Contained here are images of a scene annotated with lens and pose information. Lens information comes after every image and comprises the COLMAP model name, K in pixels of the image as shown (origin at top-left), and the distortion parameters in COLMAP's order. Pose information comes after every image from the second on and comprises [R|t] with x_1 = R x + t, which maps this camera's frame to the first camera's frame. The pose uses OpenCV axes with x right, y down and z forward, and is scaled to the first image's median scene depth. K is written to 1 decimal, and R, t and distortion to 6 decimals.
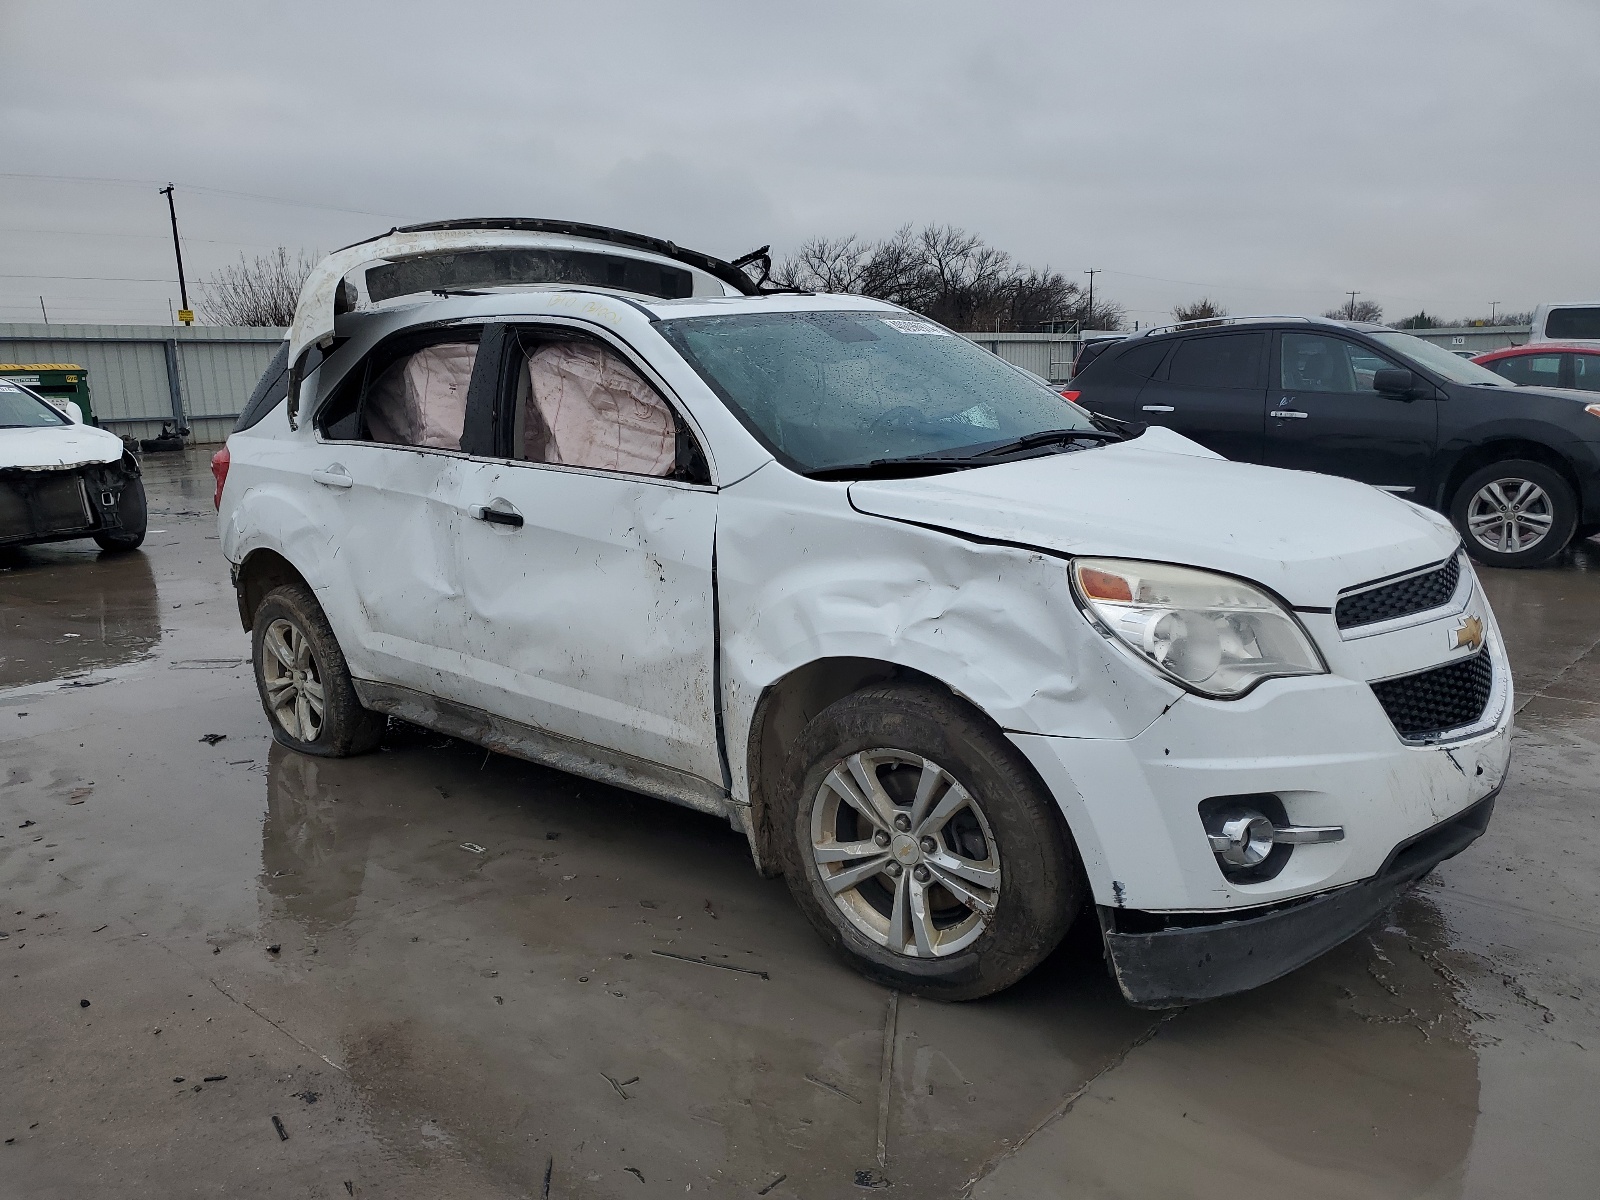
lens RADIAL K [[1289.0, 0, 830.9], [0, 1289.0, 598.1], [0, 0, 1]] dist [0.033001, -0.001418]
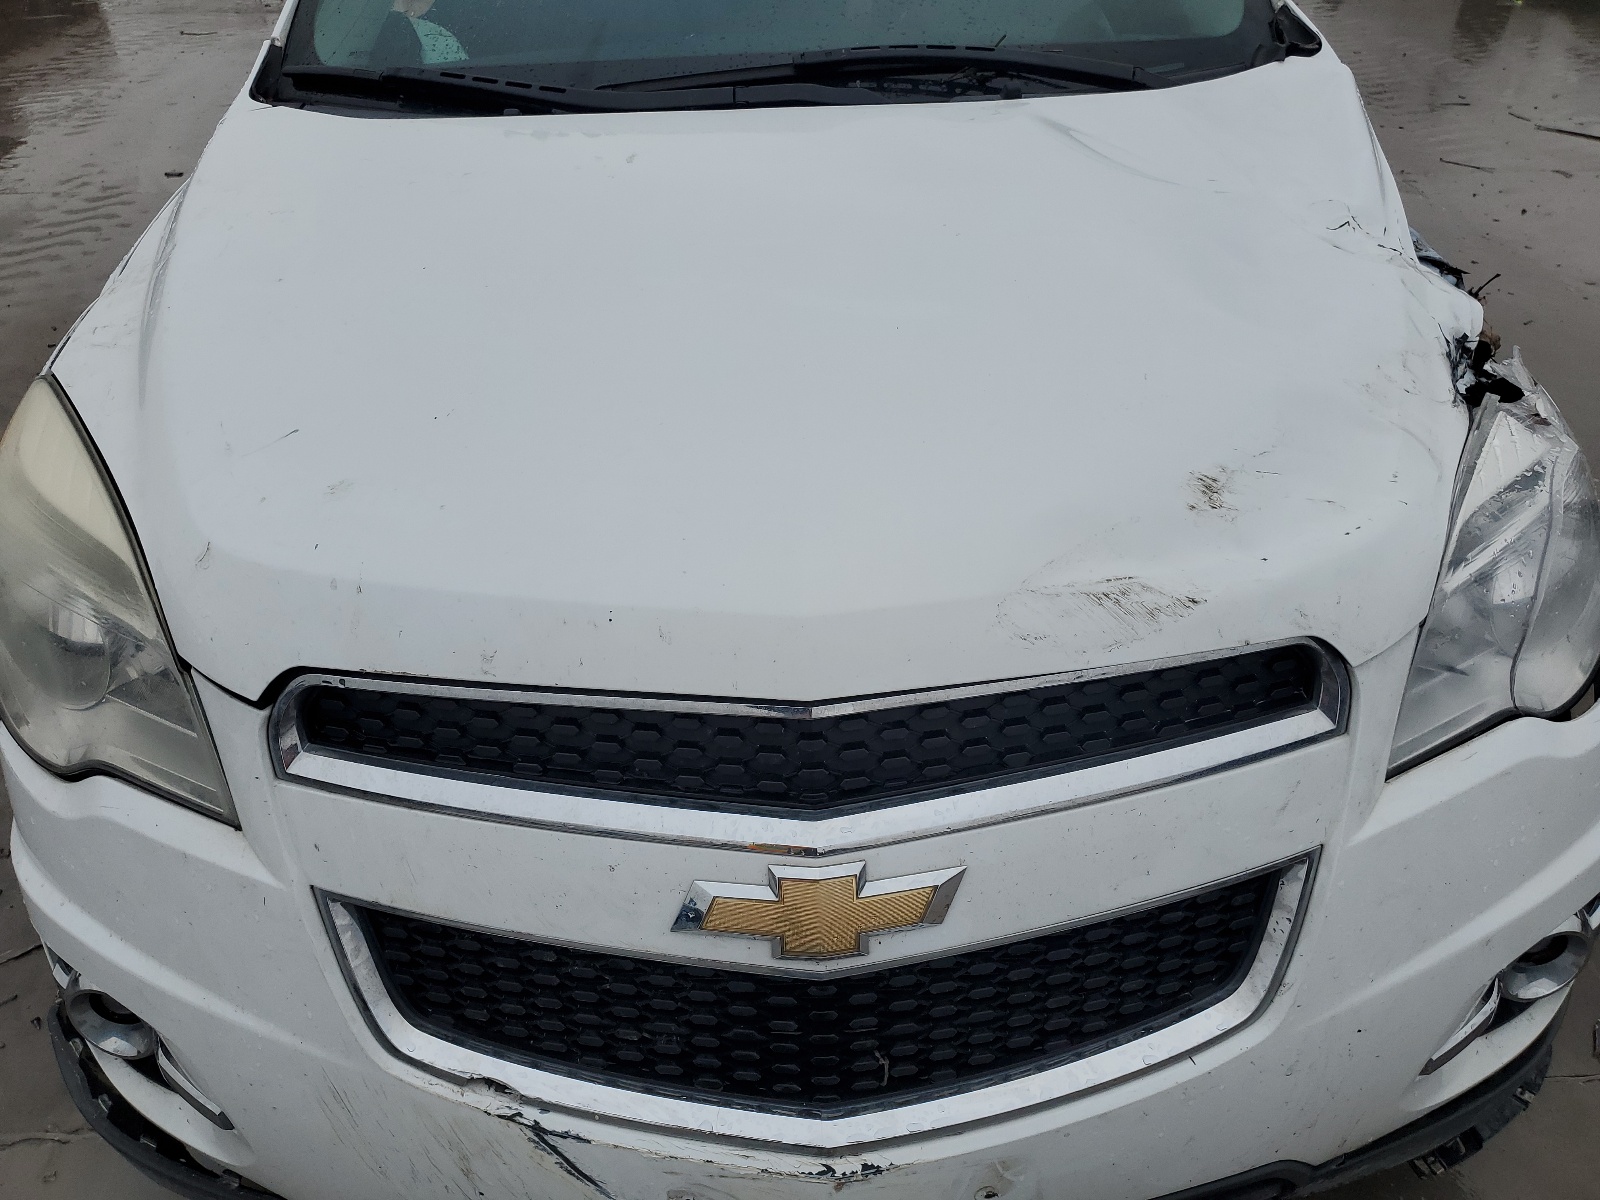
lens RADIAL K [[1281.0, 0, 822.0], [0, 1281.0, 562.2], [0, 0, 1]] dist [-0.087060, 0.136618]
pose [[0.674469, 0.419301, -0.607683, 0.441455], [-0.146213, 0.882637, 0.446737, -0.140042], [0.723680, -0.212459, 0.656619, 0.537978]]
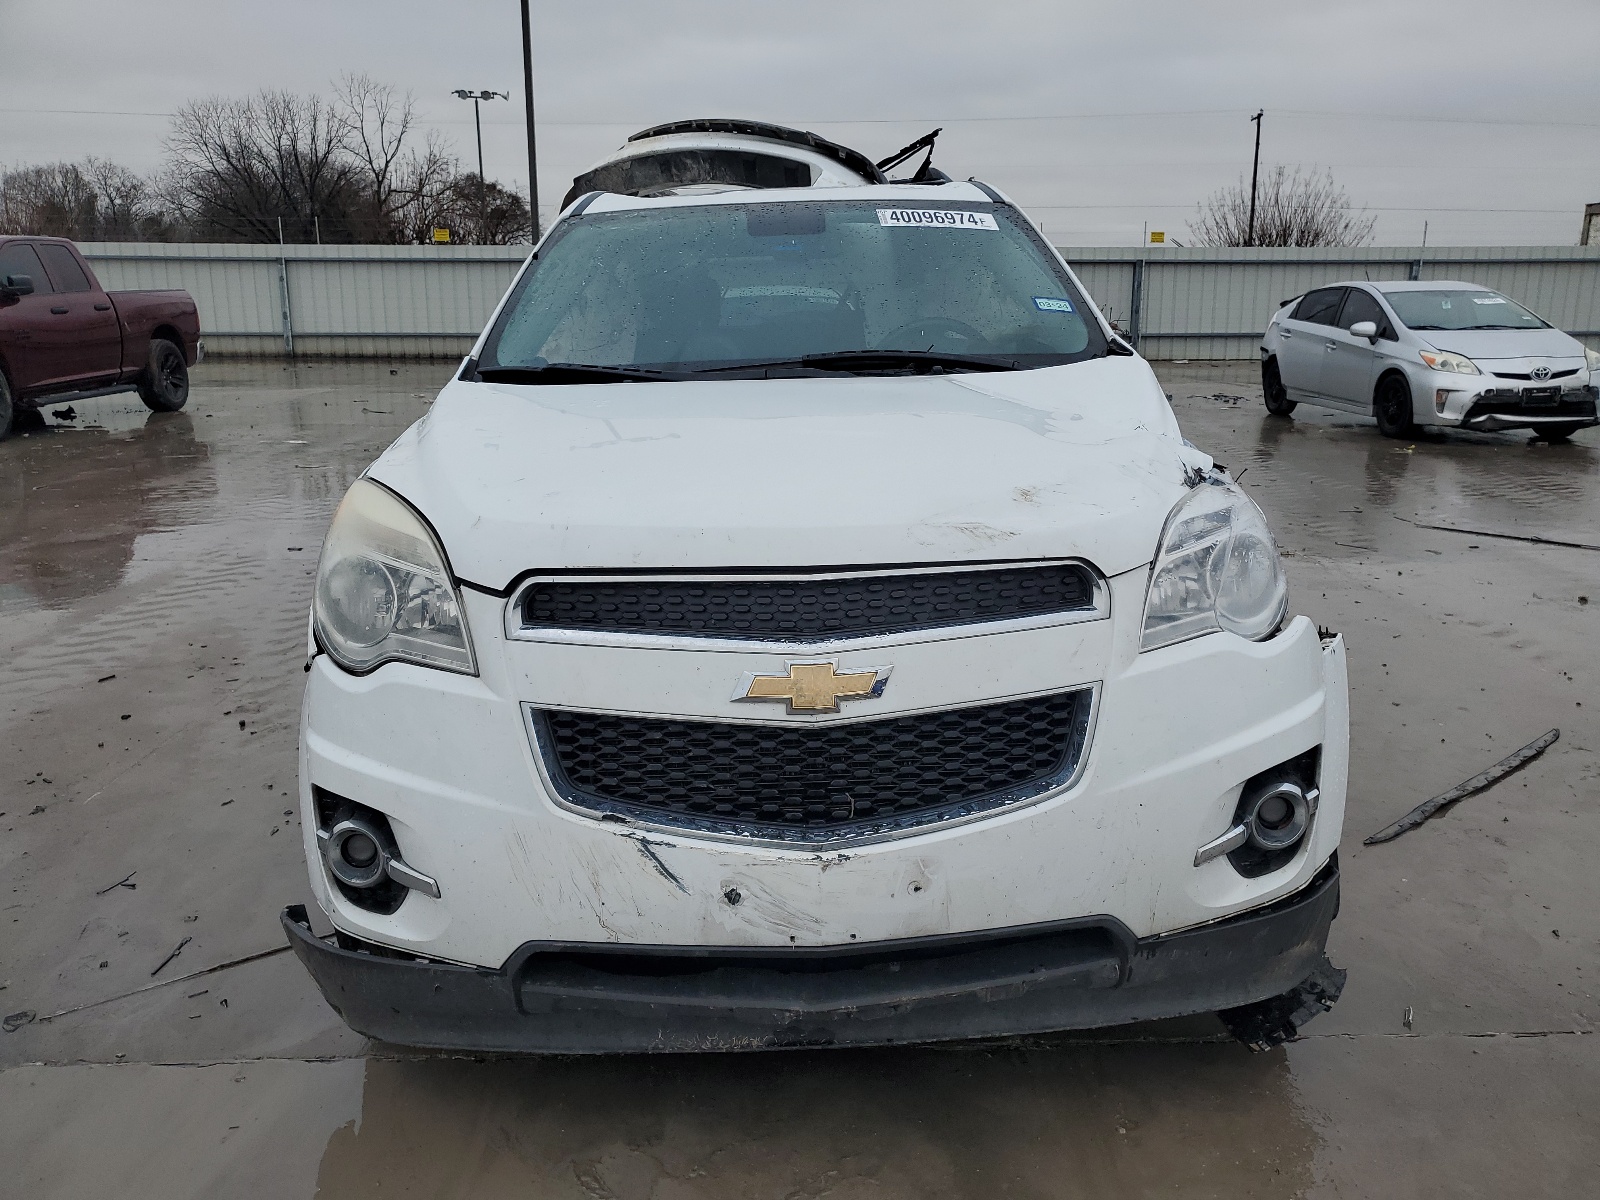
lens RADIAL K [[1289.0, 0, 830.9], [0, 1289.0, 598.1], [0, 0, 1]] dist [0.033001, -0.001418]
pose [[0.675386, 0.185234, -0.713822, 0.625832], [-0.145317, 0.982391, 0.117434, -0.060665], [0.723005, 0.024417, 0.690411, 0.389006]]
